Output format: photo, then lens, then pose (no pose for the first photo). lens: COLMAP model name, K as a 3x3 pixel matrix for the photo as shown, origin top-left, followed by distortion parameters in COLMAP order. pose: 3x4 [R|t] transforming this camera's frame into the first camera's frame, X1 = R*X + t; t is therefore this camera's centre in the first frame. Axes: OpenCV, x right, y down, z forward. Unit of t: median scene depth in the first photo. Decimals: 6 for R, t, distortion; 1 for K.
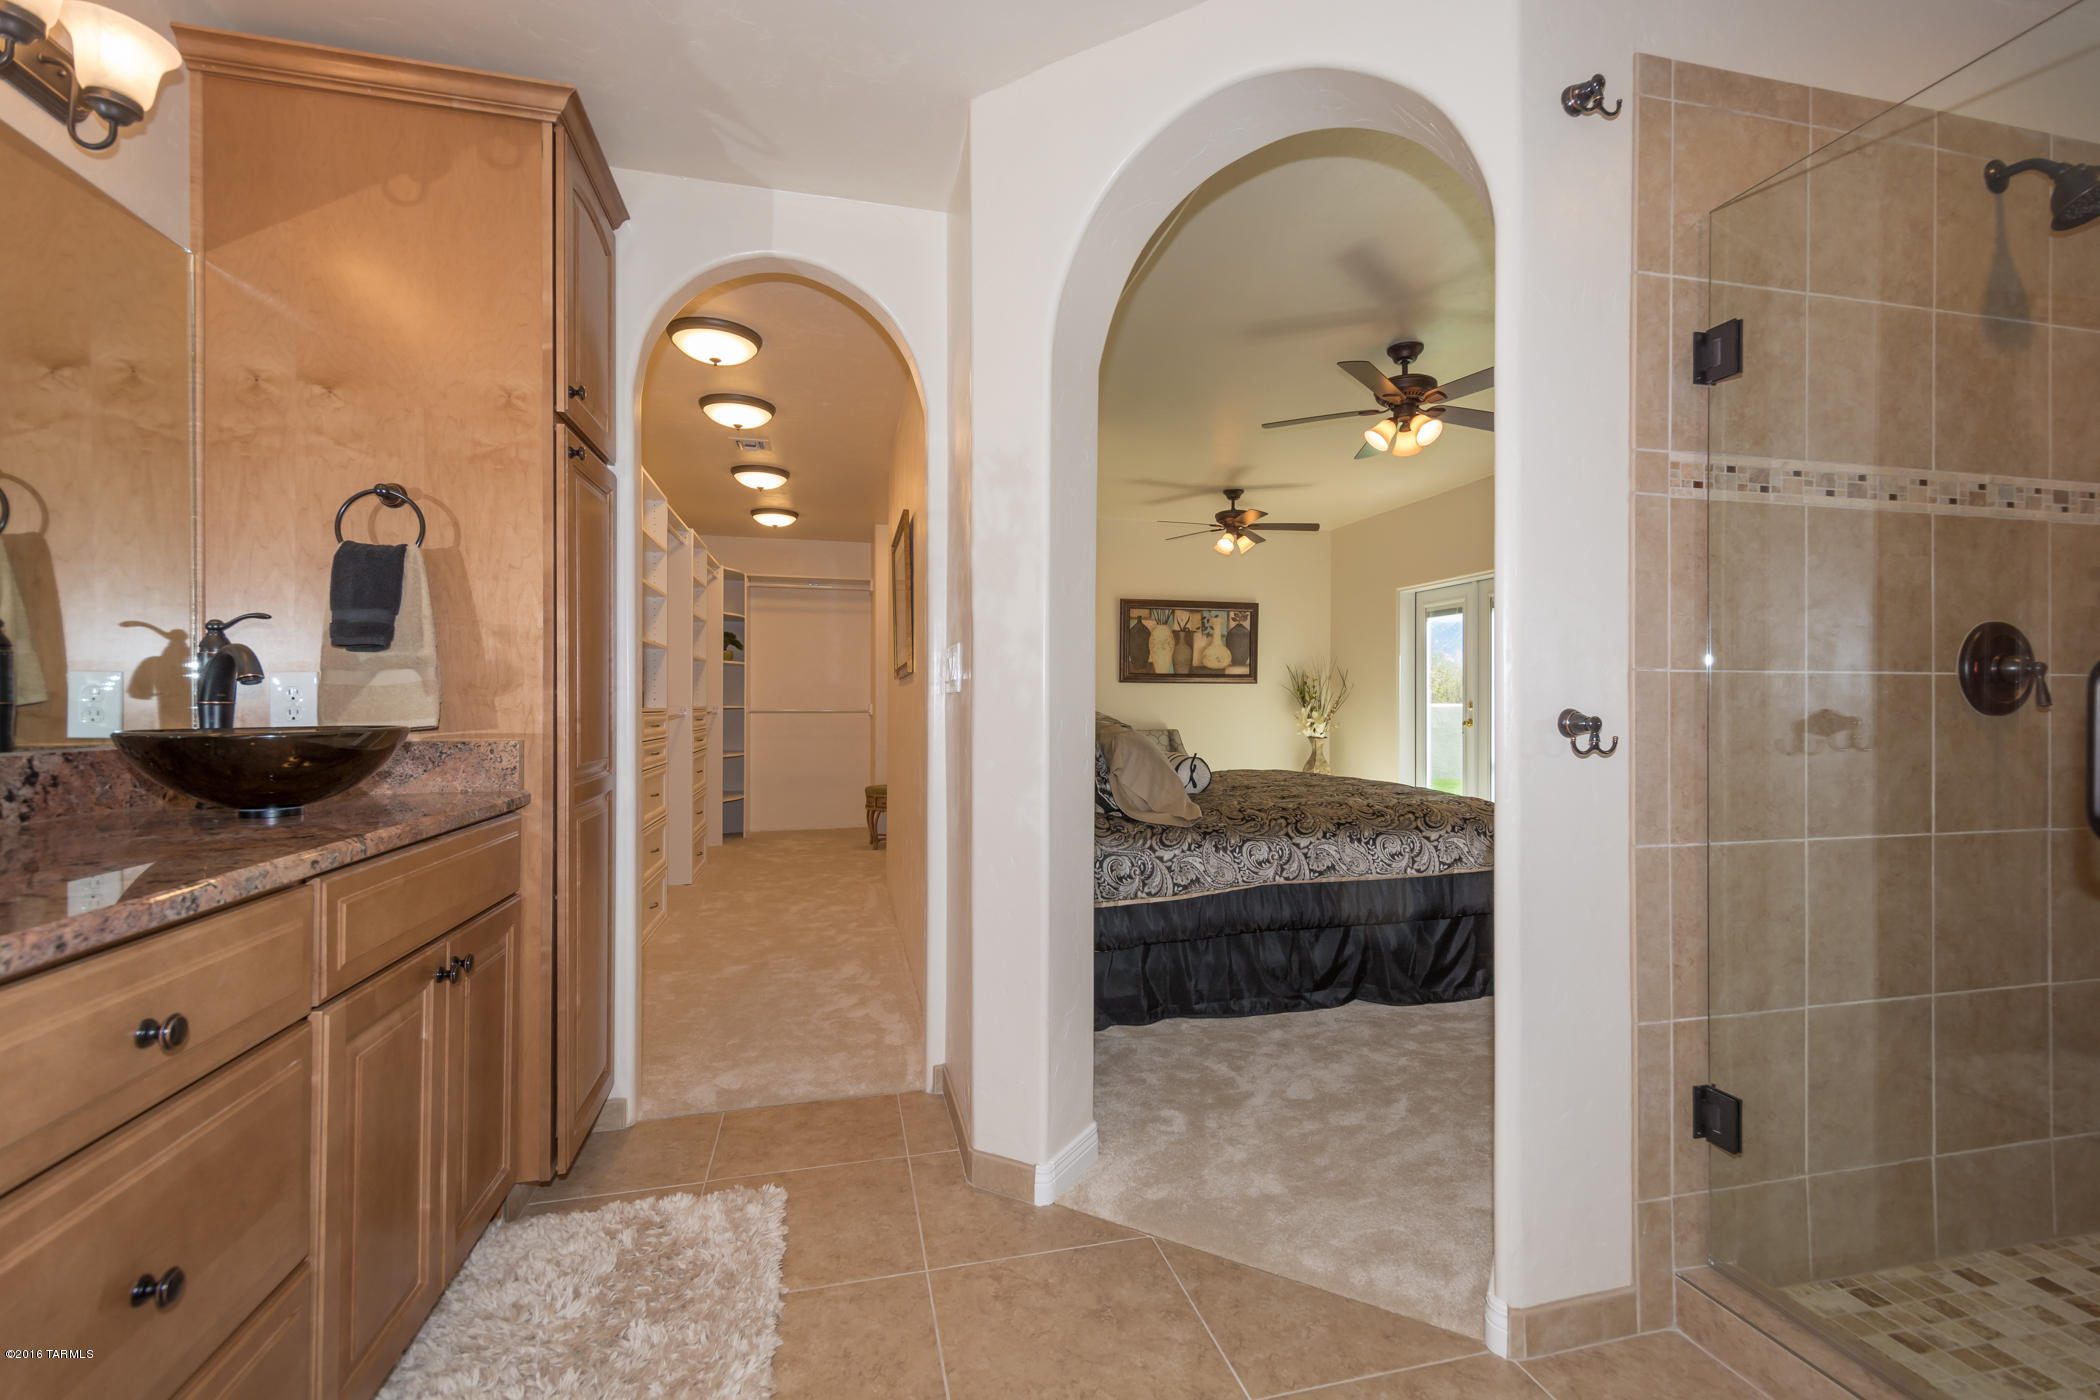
lens RADIAL K [[914.6, 0, 1050.0], [0, 914.6, 700.0], [0, 0, 1]] dist [0.000361, -0.000237]
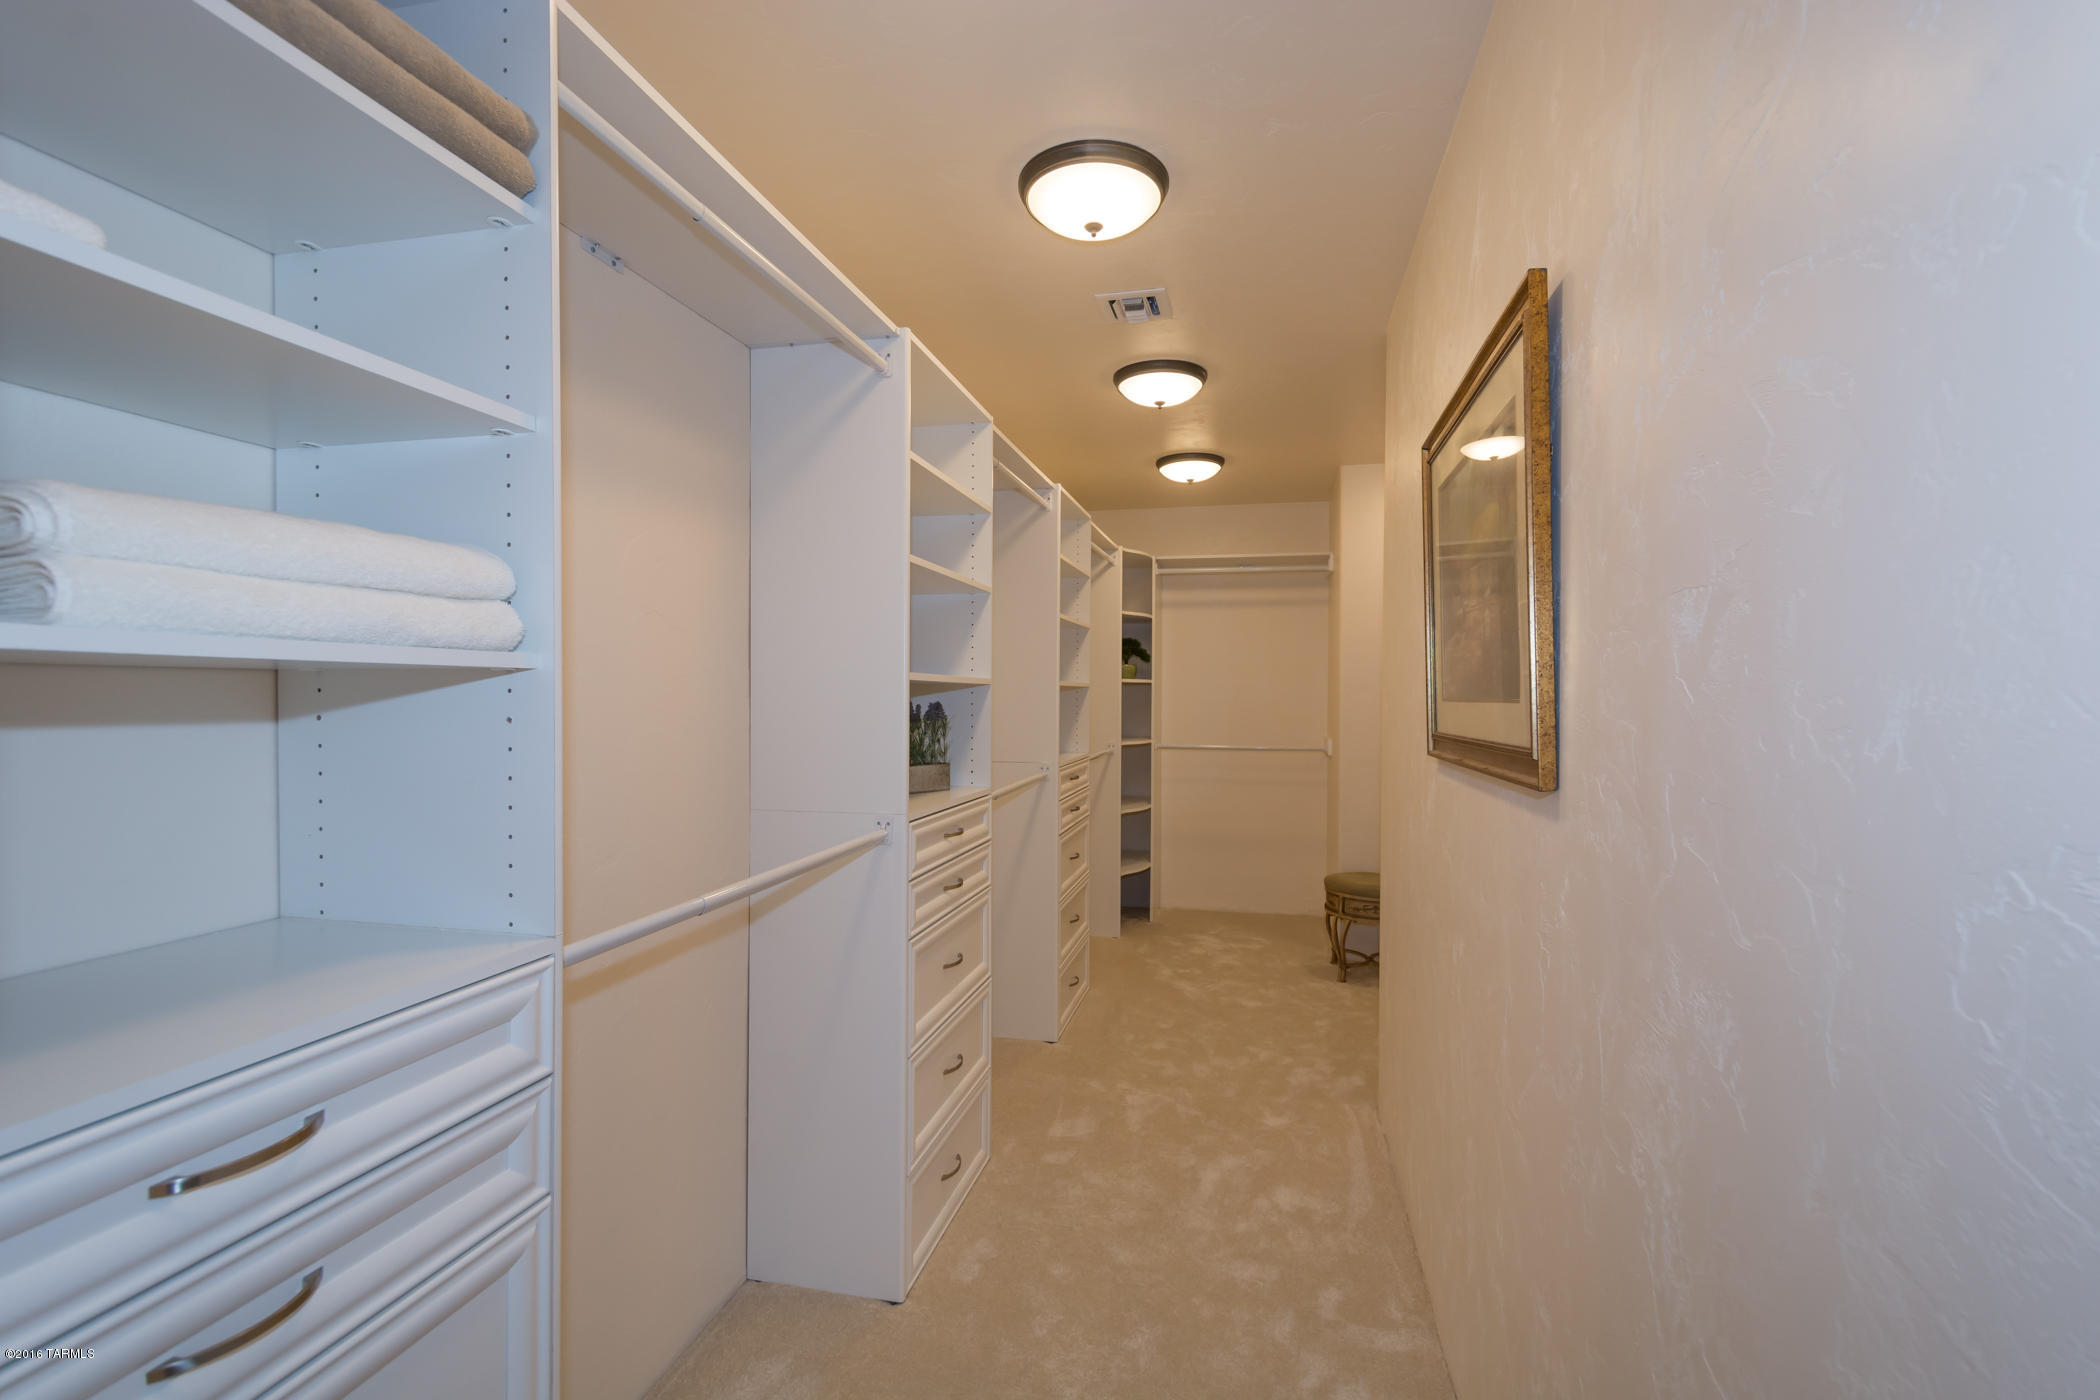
lens RADIAL K [[914.6, 0, 1050.0], [0, 914.6, 700.0], [0, 0, 1]] dist [0.000361, -0.000237]
pose [[0.895532, 0.008746, -0.444912, -0.091718], [-0.003747, 0.999920, 0.012115, -0.037494], [0.444982, -0.009182, 0.895493, 0.346249]]
